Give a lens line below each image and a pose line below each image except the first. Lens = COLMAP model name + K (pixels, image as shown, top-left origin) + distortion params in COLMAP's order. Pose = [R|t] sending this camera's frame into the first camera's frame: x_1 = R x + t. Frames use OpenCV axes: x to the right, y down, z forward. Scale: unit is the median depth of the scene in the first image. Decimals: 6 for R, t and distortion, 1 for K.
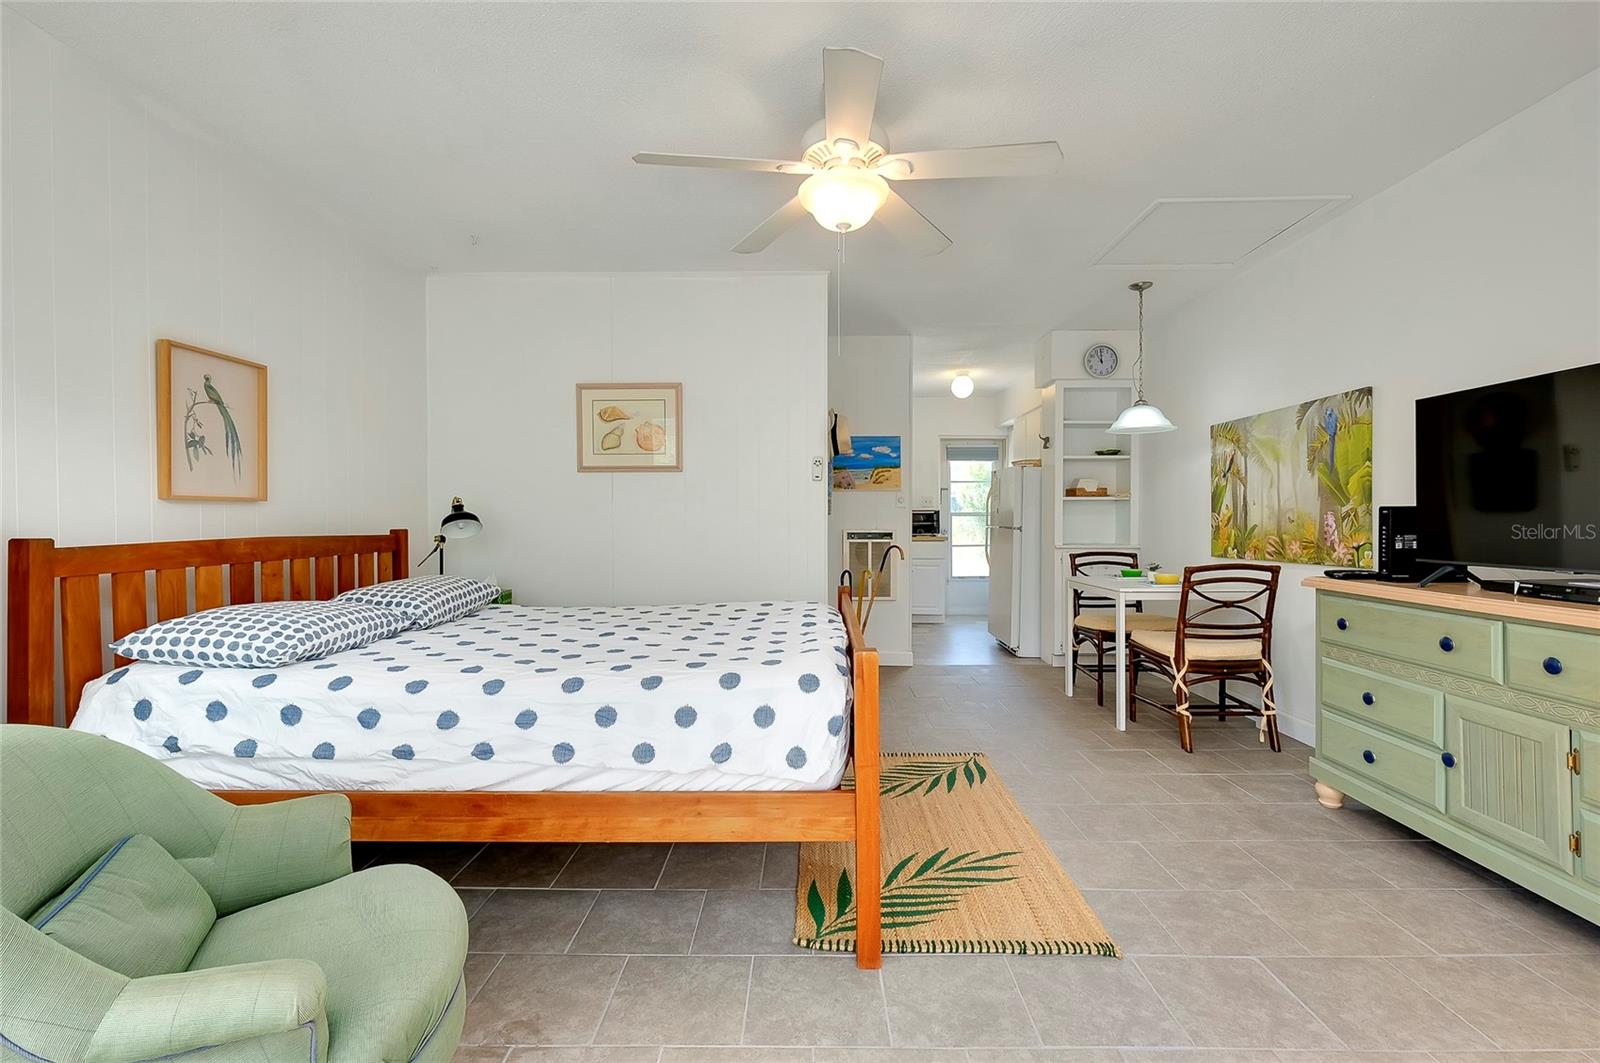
lens RADIAL K [[709.4, 0, 802.2], [0, 709.4, 526.6], [0, 0, 1]] dist [-0.004294, 0.000351]
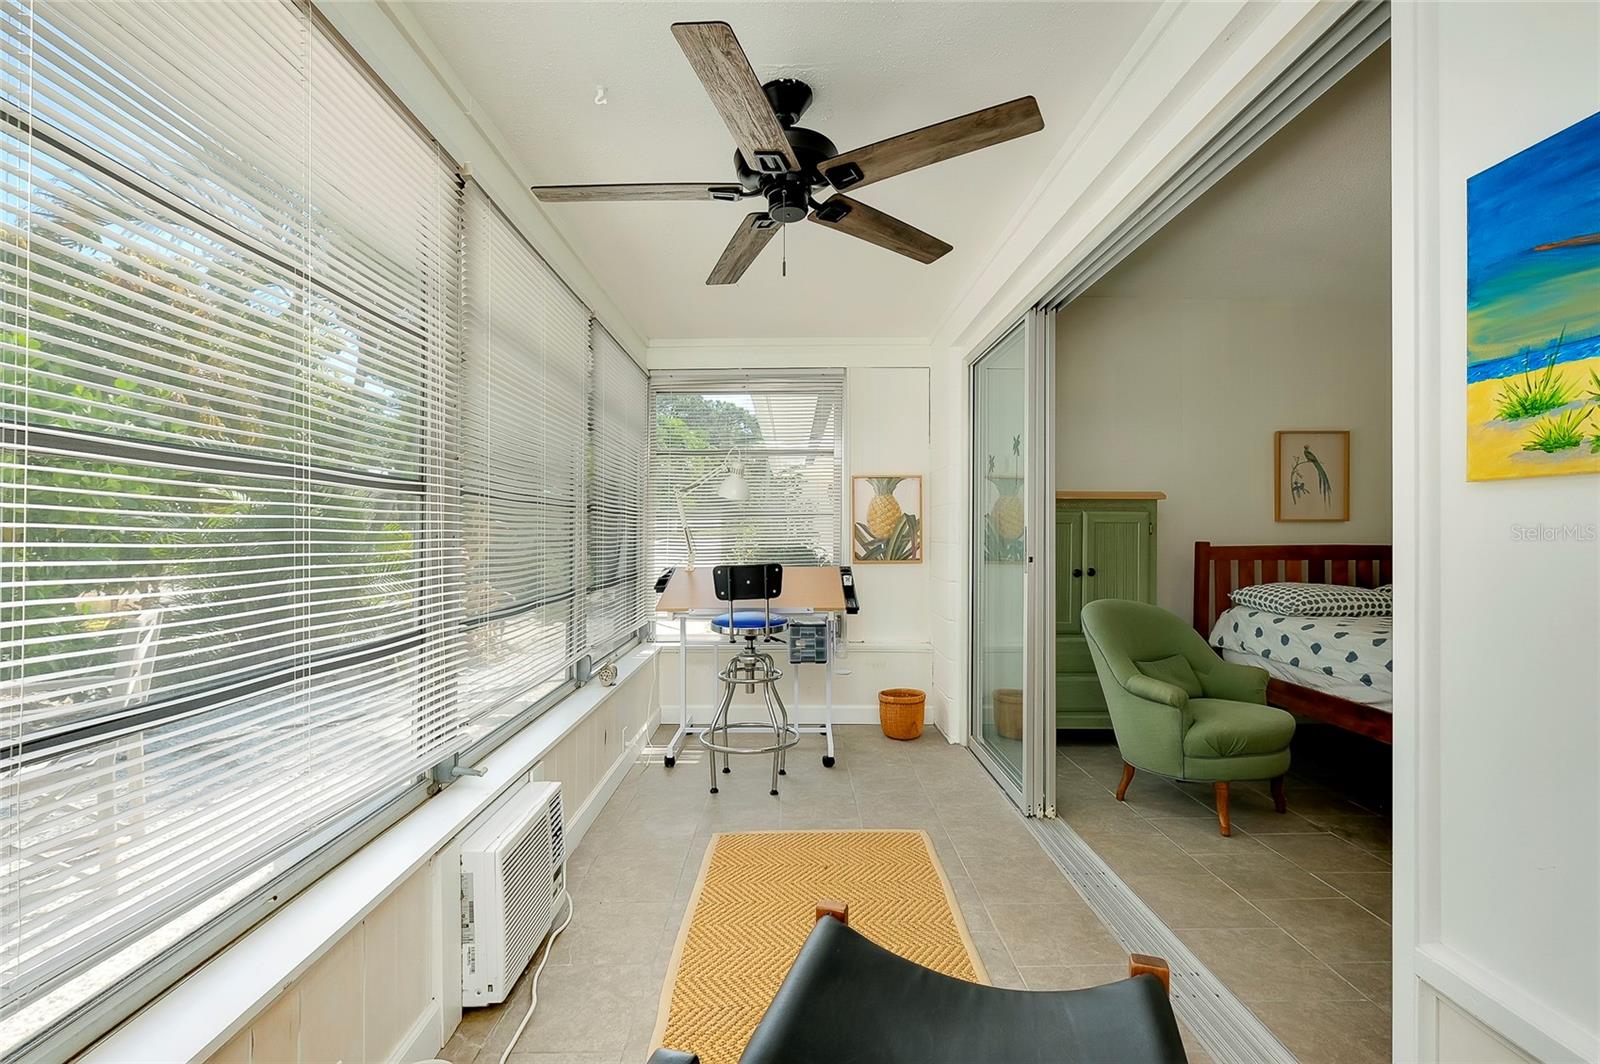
lens RADIAL K [[719.8, 0, 800.0], [0, 719.8, 532.0], [0, 0, 1]] dist [-0.004332, -0.000386]
pose [[0.031629, 0.003640, -0.999493, 0.627493], [-0.015174, 0.999880, 0.003161, -0.000192], [0.999384, 0.015066, 0.031681, -0.182273]]
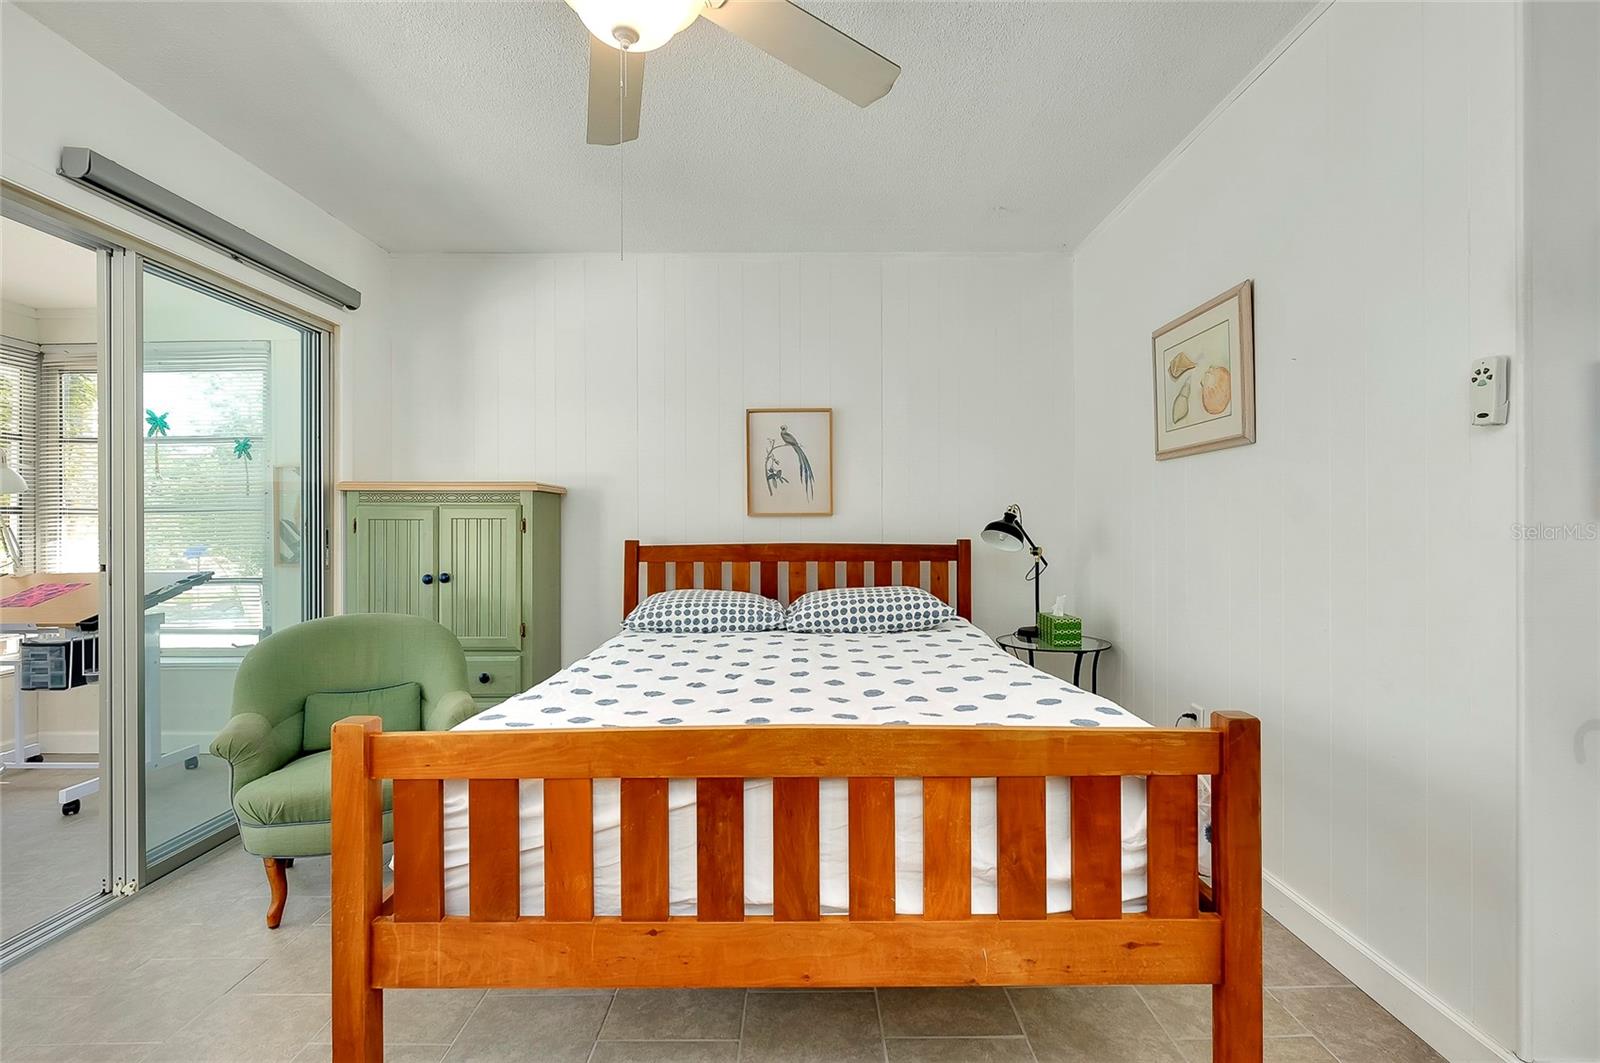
lens RADIAL K [[719.8, 0, 800.0], [0, 719.8, 531.5], [0, 0, 1]] dist [-0.004332, -0.000386]
pose [[0.014424, 0.008271, -0.999862, 0.455703], [-0.009098, 0.999925, 0.008140, -0.014430], [0.999855, 0.008980, 0.014498, 0.797468]]
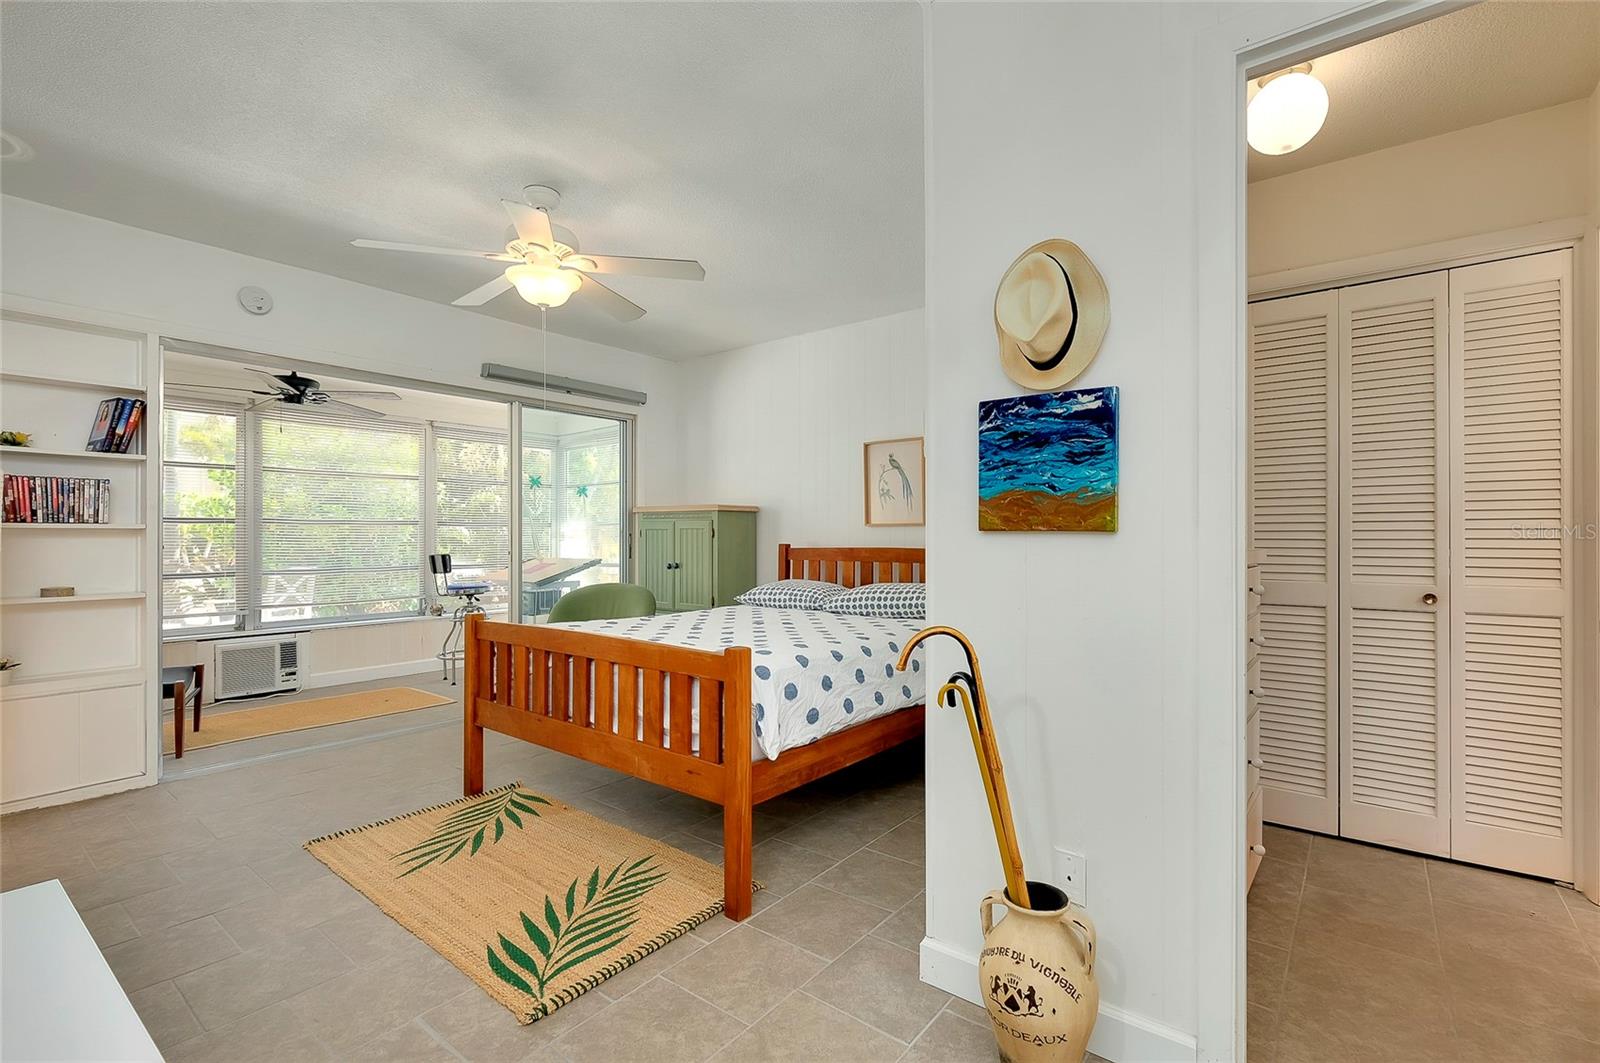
lens RADIAL K [[715.9, 0, 792.4], [0, 715.9, 535.2], [0, 0, 1]] dist [-0.006793, -0.000215]
pose [[-0.613583, 0.001437, -0.789629, 0.550118], [-0.008893, 0.999922, 0.008730, -0.021543], [0.789580, 0.012379, -0.613523, 1.488205]]
